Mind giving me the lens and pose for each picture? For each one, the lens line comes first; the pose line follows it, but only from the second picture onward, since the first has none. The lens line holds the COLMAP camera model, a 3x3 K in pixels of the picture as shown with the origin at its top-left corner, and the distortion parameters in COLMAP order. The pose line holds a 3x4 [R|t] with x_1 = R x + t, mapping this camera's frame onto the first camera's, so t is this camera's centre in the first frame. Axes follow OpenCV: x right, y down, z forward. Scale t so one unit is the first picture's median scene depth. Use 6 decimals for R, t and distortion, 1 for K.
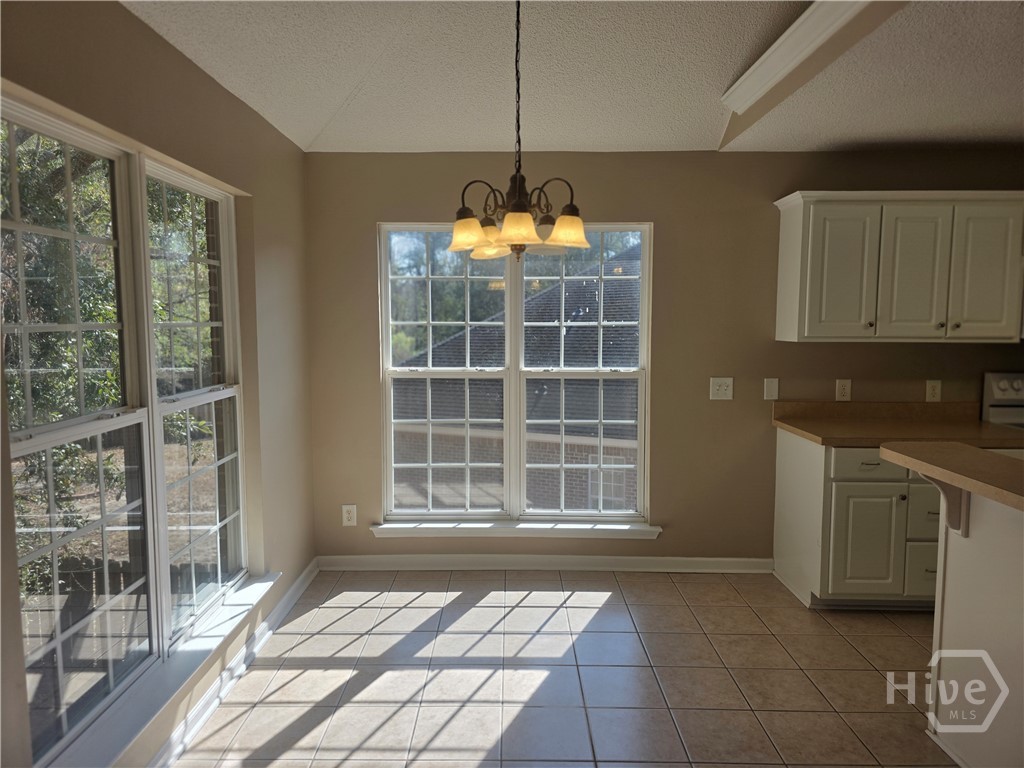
lens RADIAL K [[686.0, 0, 512.1], [0, 686.0, 385.4], [0, 0, 1]] dist [0.019188, -0.003321]
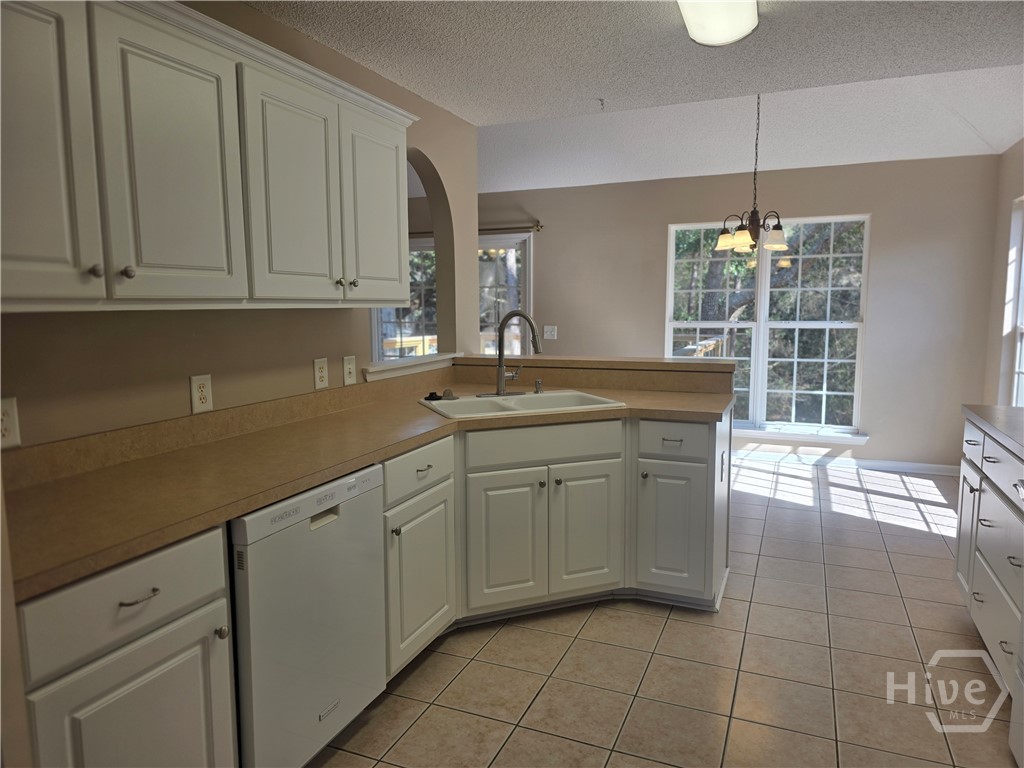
lens RADIAL K [[686.0, 0, 511.6], [0, 686.0, 383.6], [0, 0, 1]] dist [0.019188, -0.003321]
pose [[-0.384043, 0.116662, -0.915916, 1.851296], [-0.071584, 0.985238, 0.155507, -0.091023], [0.920536, 0.125286, -0.370022, 0.906998]]
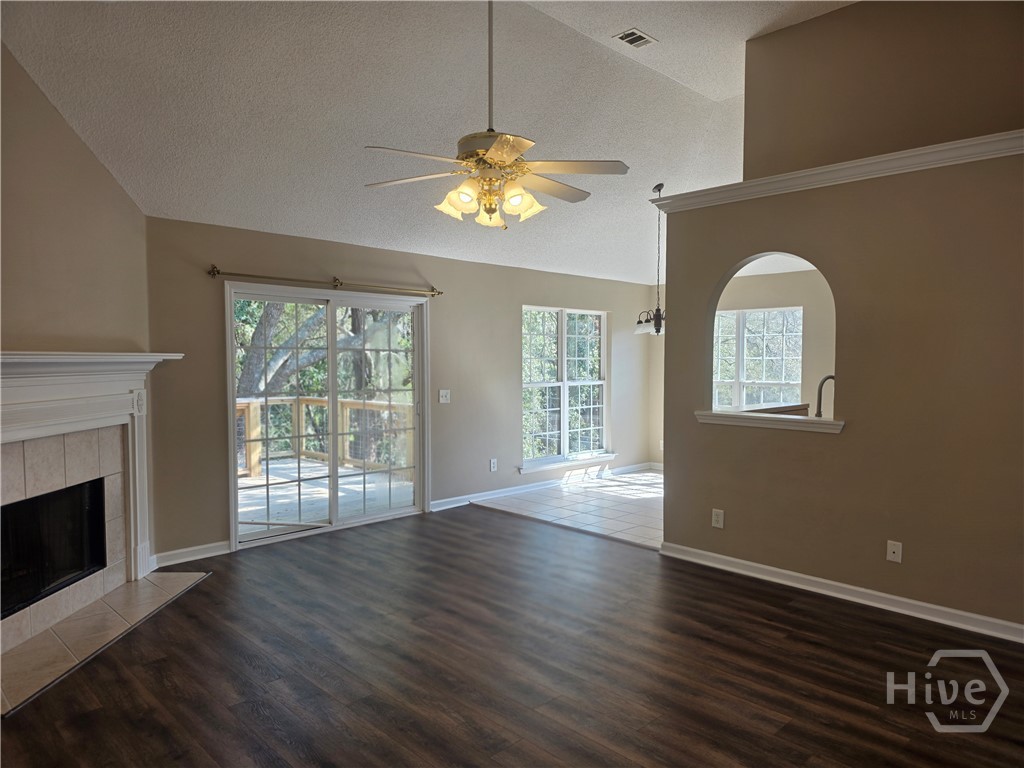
lens RADIAL K [[686.0, 0, 512.0], [0, 686.0, 388.9], [0, 0, 1]] dist [0.019188, -0.003321]
pose [[0.712919, 0.033144, -0.700463, 1.525923], [-0.064654, 0.997734, -0.018595, 0.065746], [0.698259, 0.058544, 0.713447, -1.040247]]
